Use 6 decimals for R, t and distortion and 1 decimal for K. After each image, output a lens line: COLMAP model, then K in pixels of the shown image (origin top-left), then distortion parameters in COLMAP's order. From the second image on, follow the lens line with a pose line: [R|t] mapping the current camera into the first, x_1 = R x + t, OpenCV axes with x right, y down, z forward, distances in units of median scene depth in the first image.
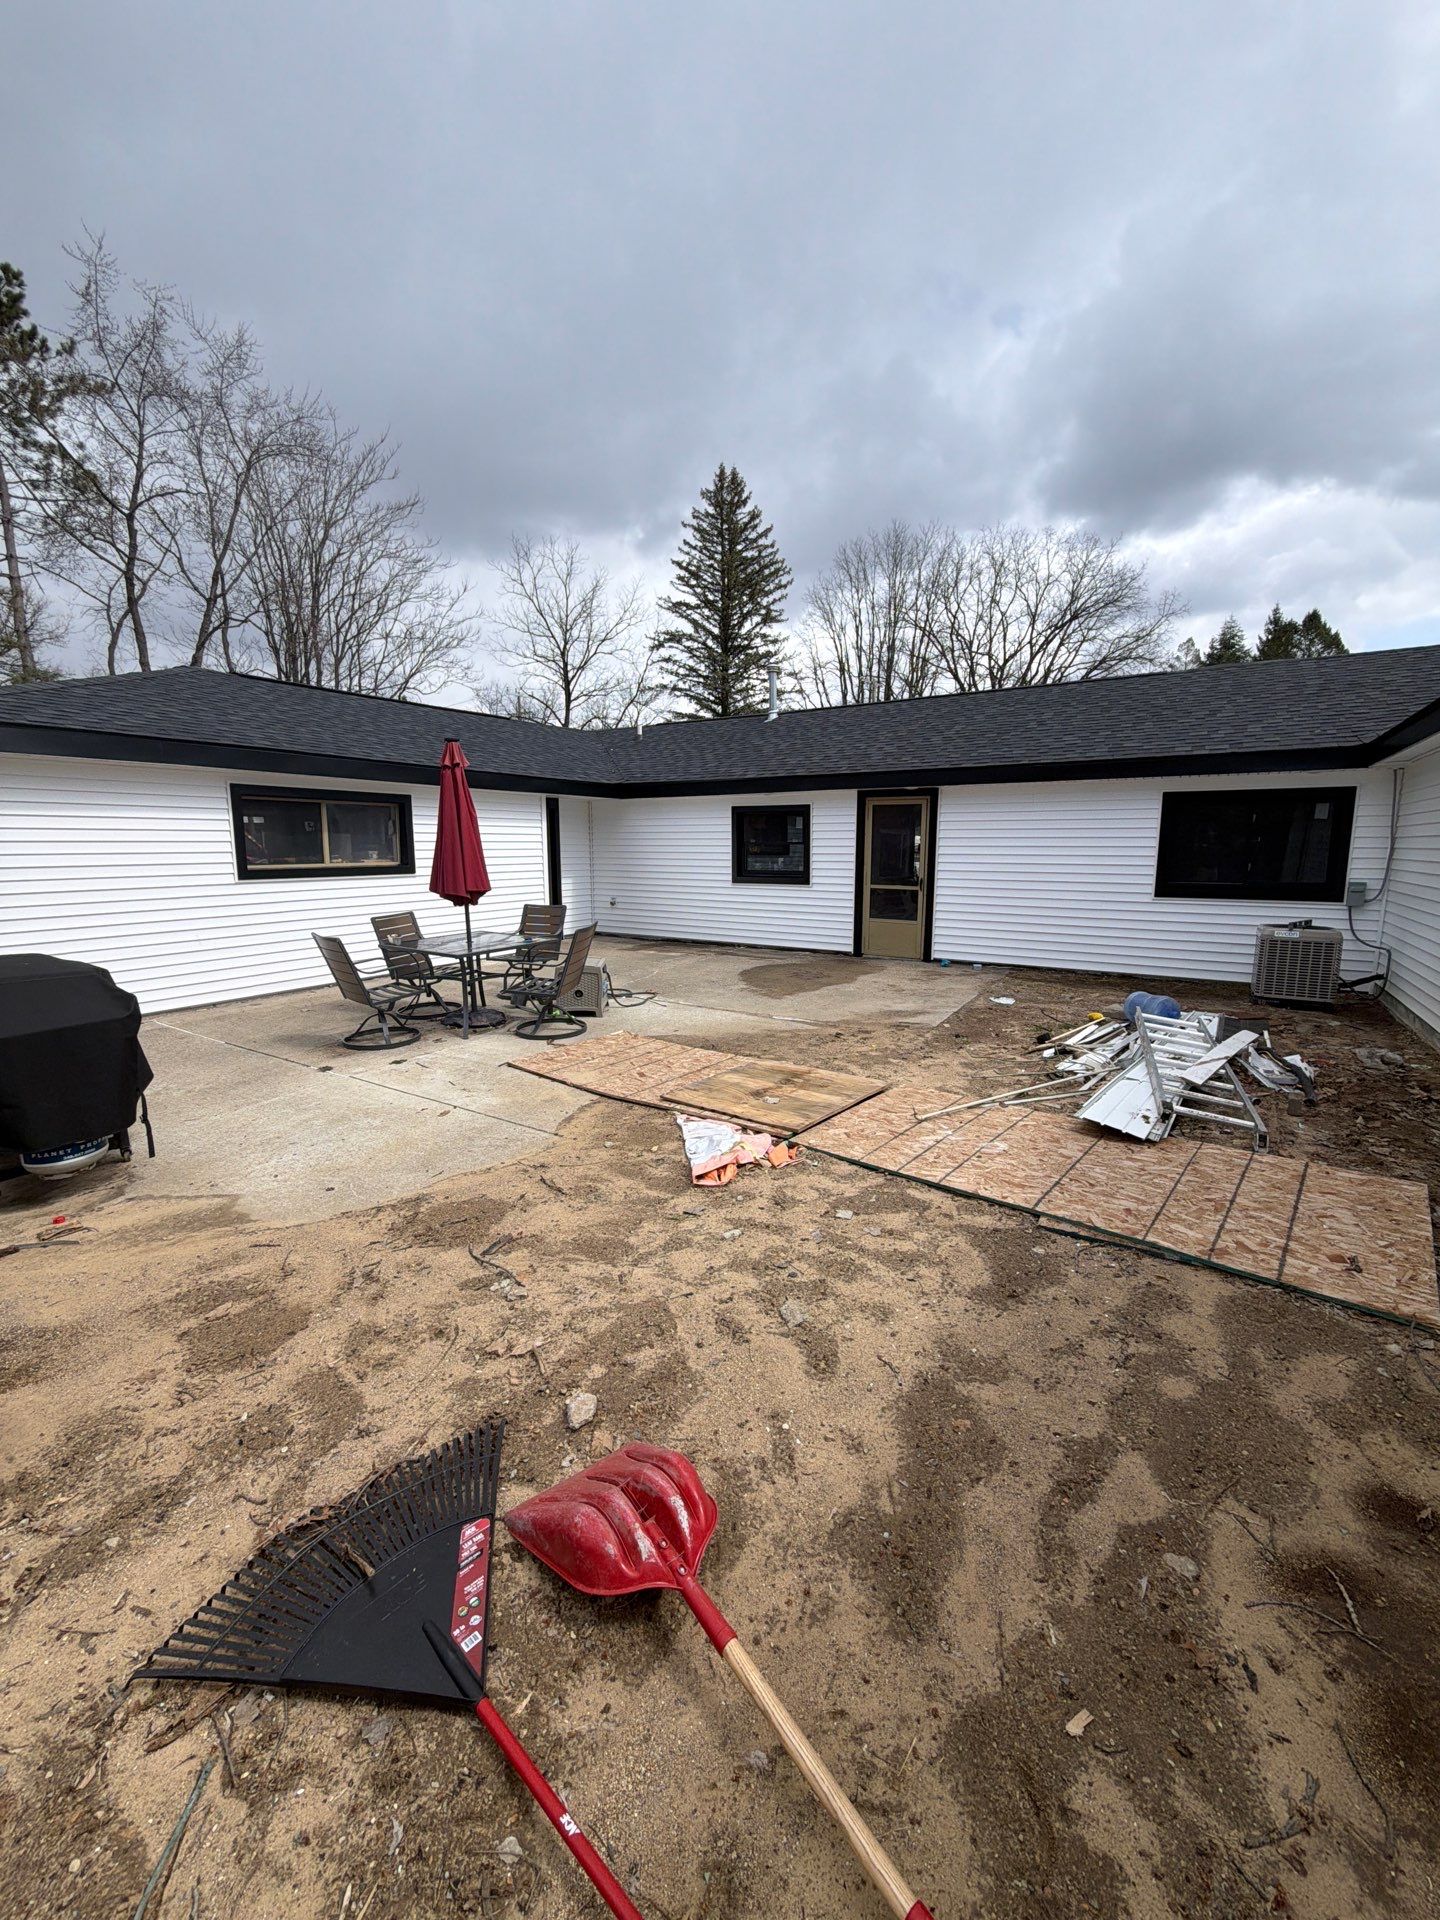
lens RADIAL K [[758.4, 0, 728.6], [0, 758.4, 962.5], [0, 0, 1]] dist [-0.001132, -0.000060]
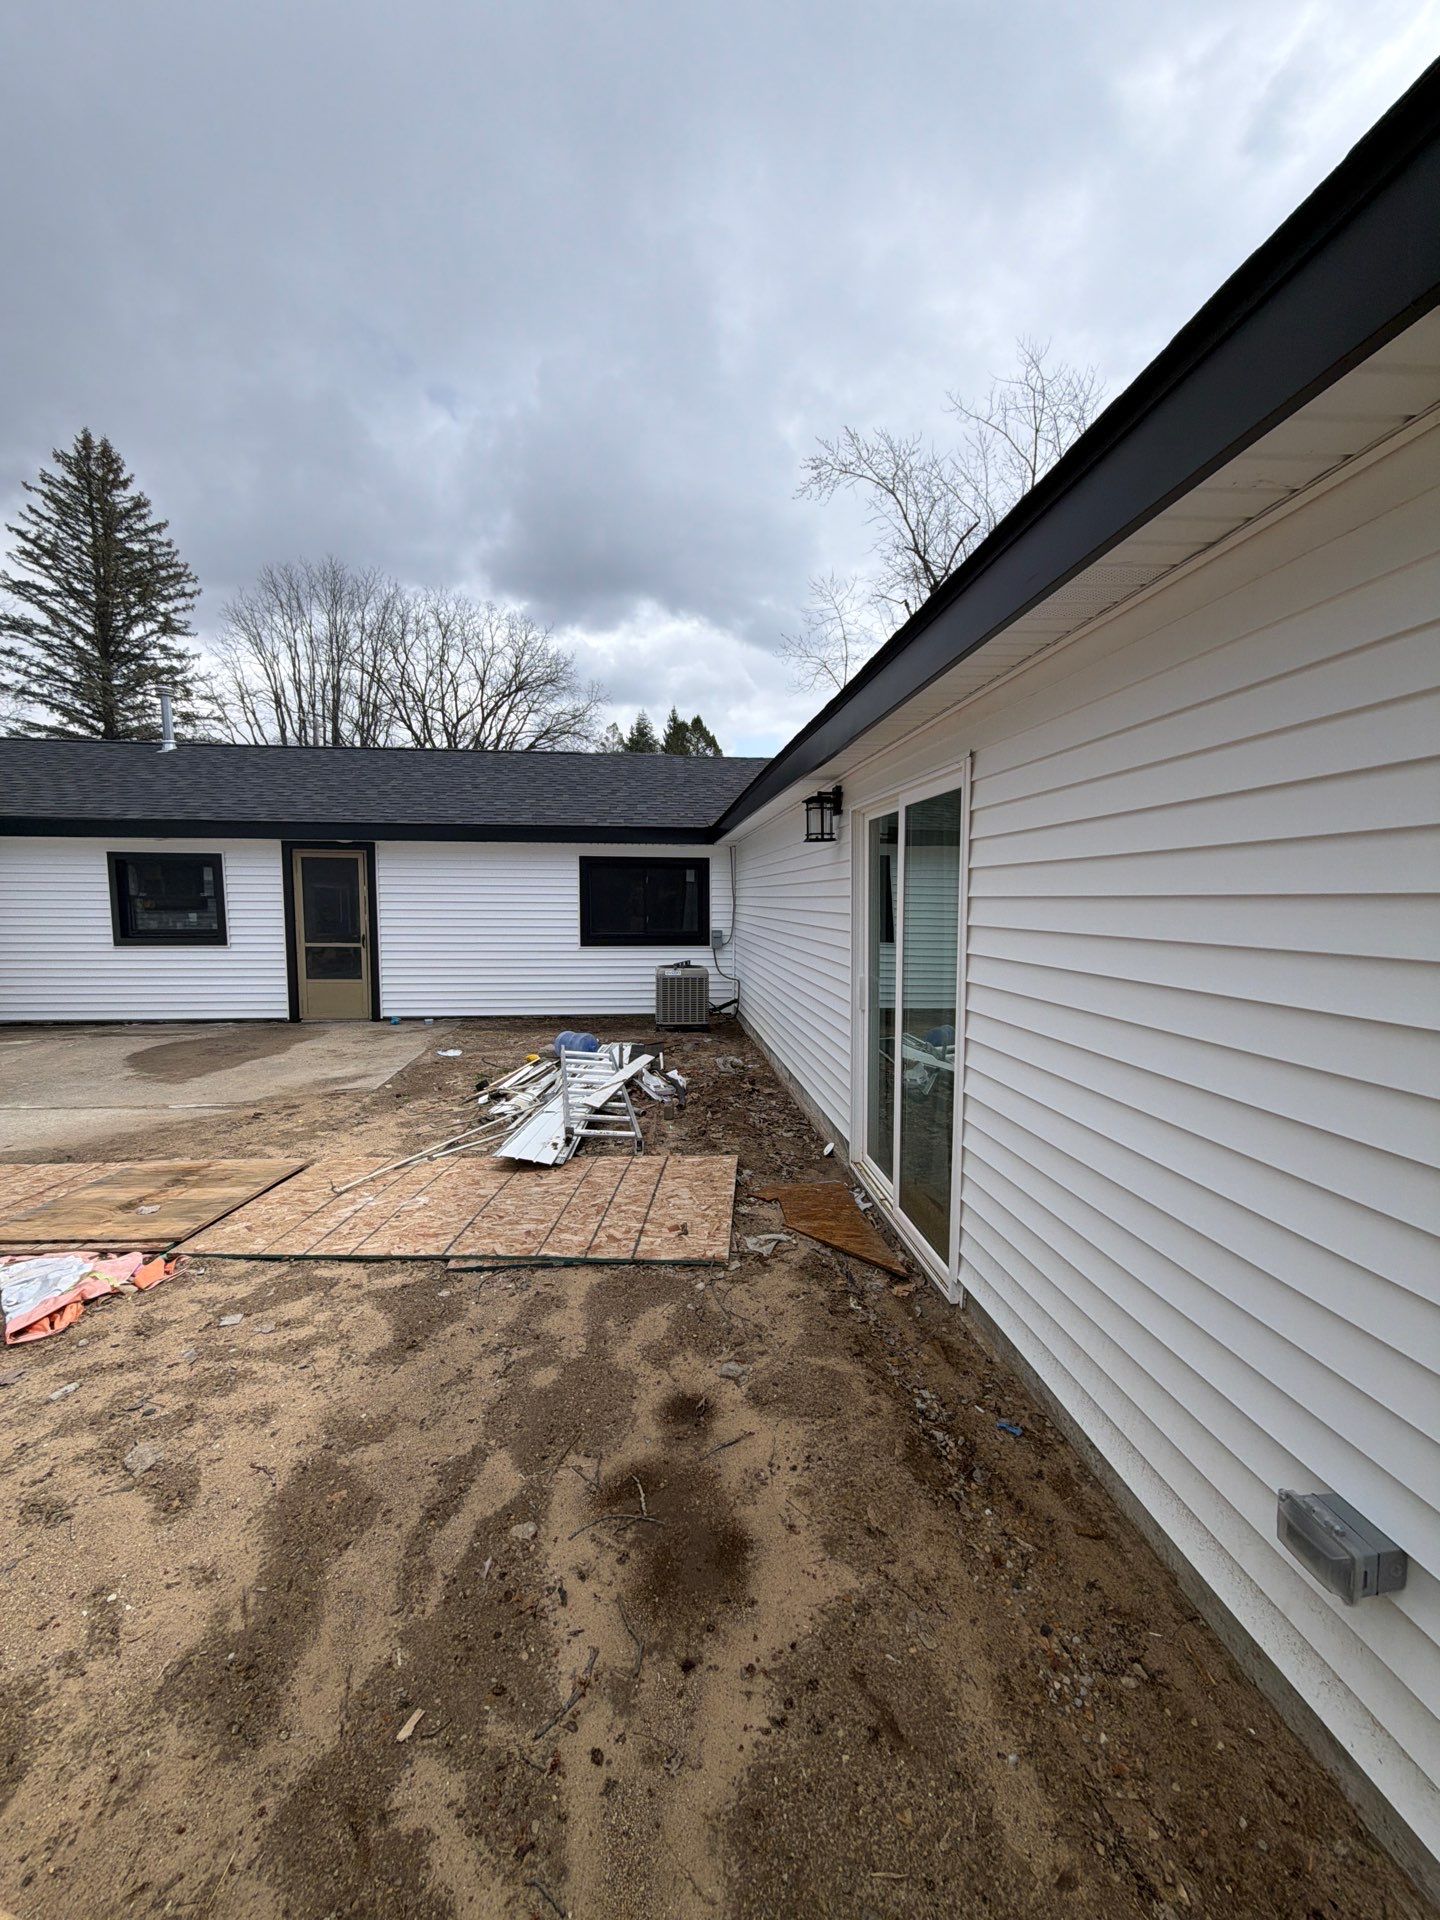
lens RADIAL K [[757.8, 0, 728.1], [0, 757.8, 965.7], [0, 0, 1]] dist [-0.000443, -0.000090]
pose [[0.791316, -0.050911, 0.609284, 0.033950], [0.087424, 0.995709, -0.030342, -0.002699], [-0.605125, 0.077276, 0.792371, -0.036671]]
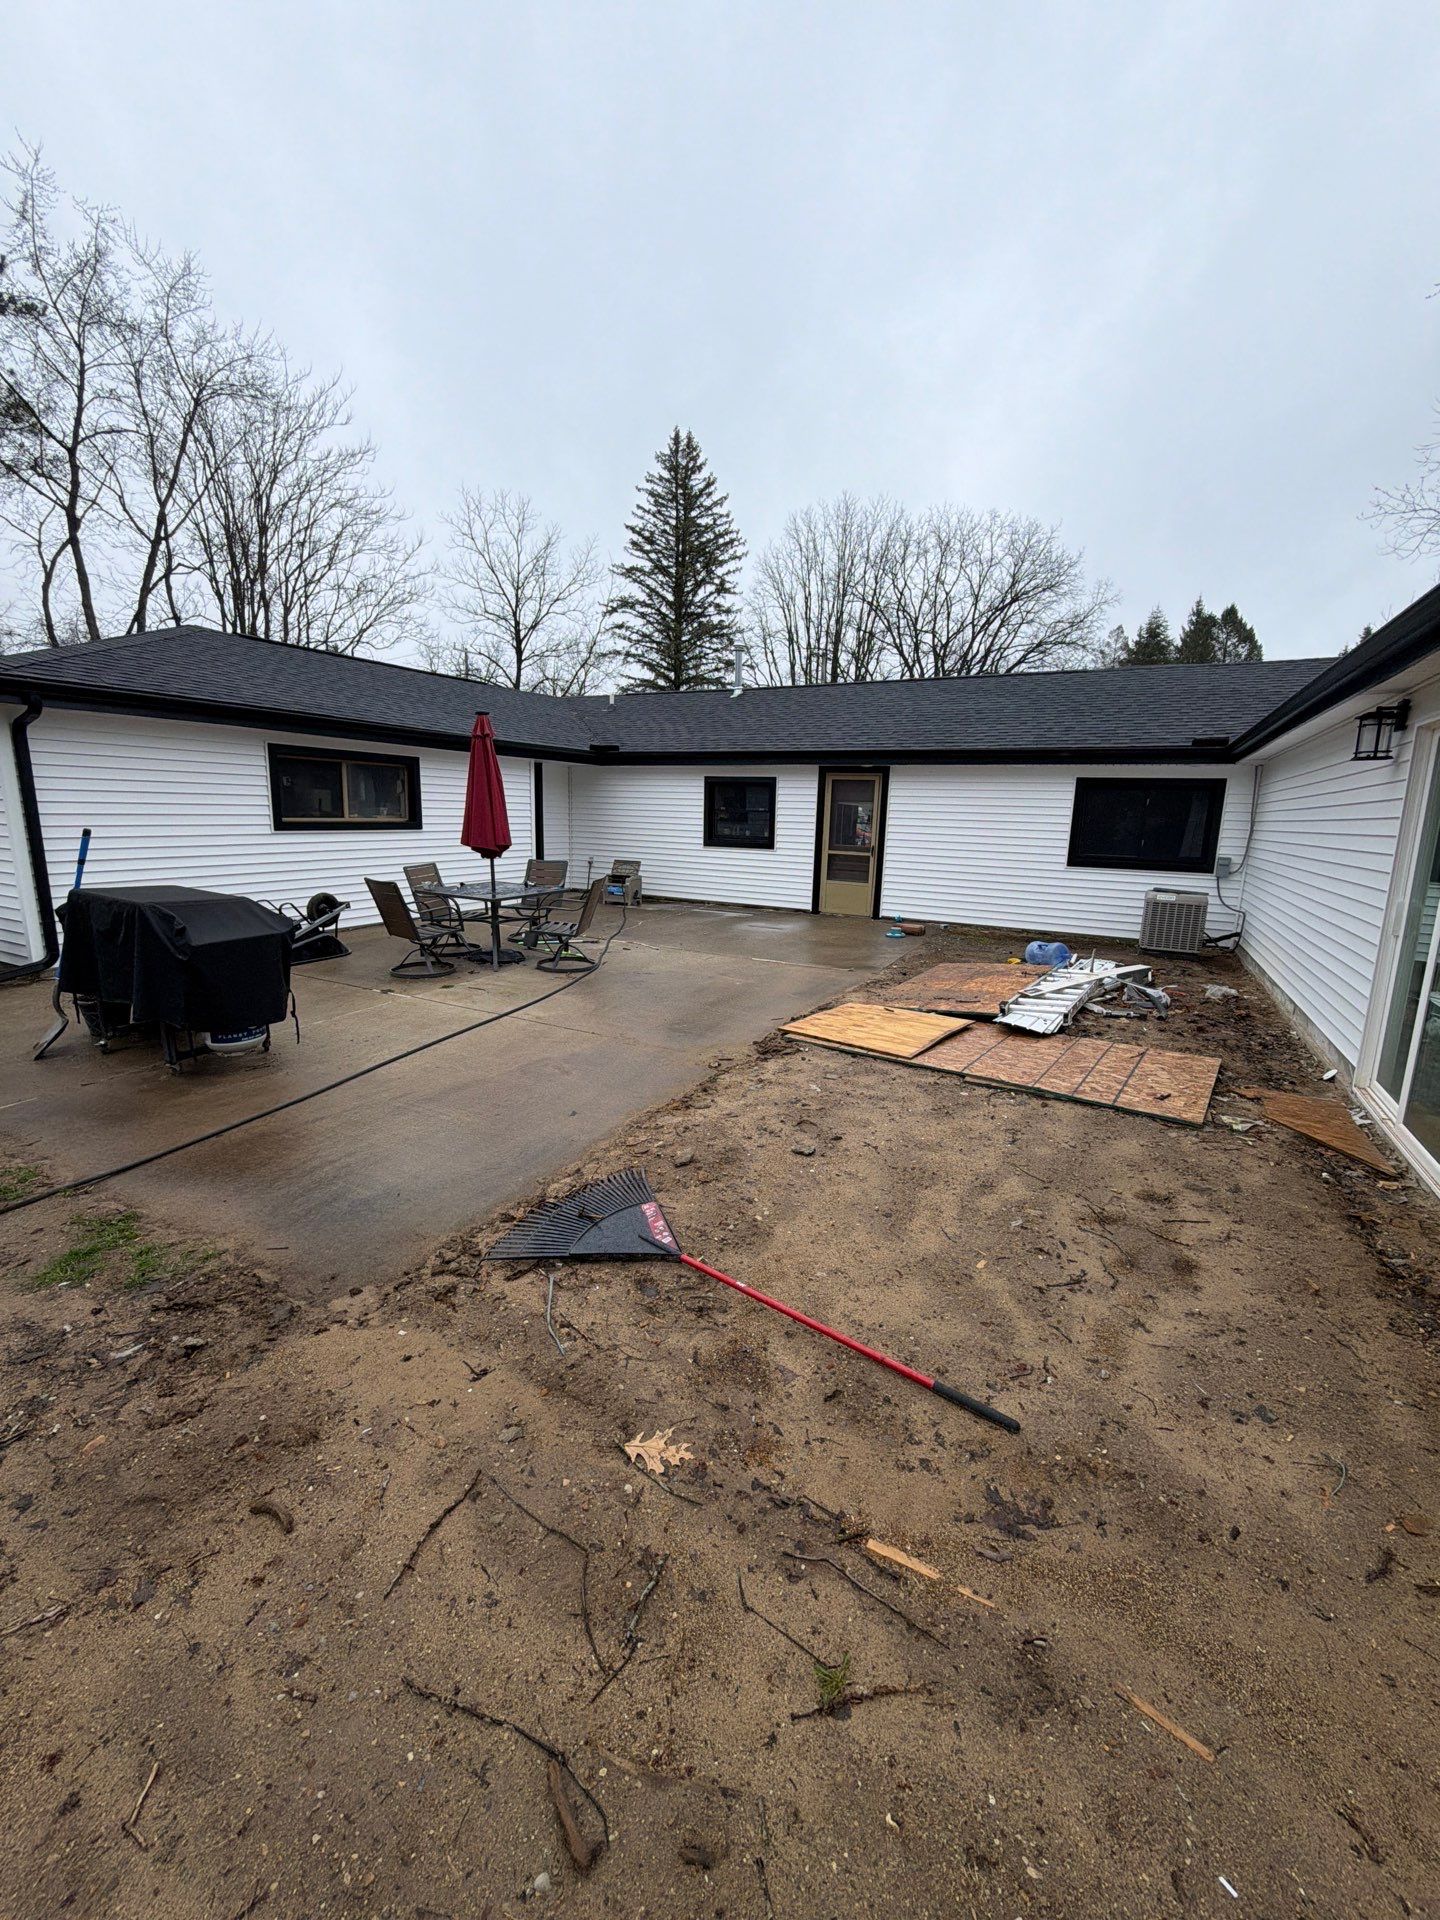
lens RADIAL K [[772.6, 0, 718.3], [0, 772.6, 967.3], [0, 0, 1]] dist [-0.001004, 0.000164]
pose [[0.997168, 0.014138, 0.073870, -0.062061], [-0.017477, 0.998845, 0.044762, 0.023909], [-0.073152, -0.045926, 0.996263, -0.153849]]
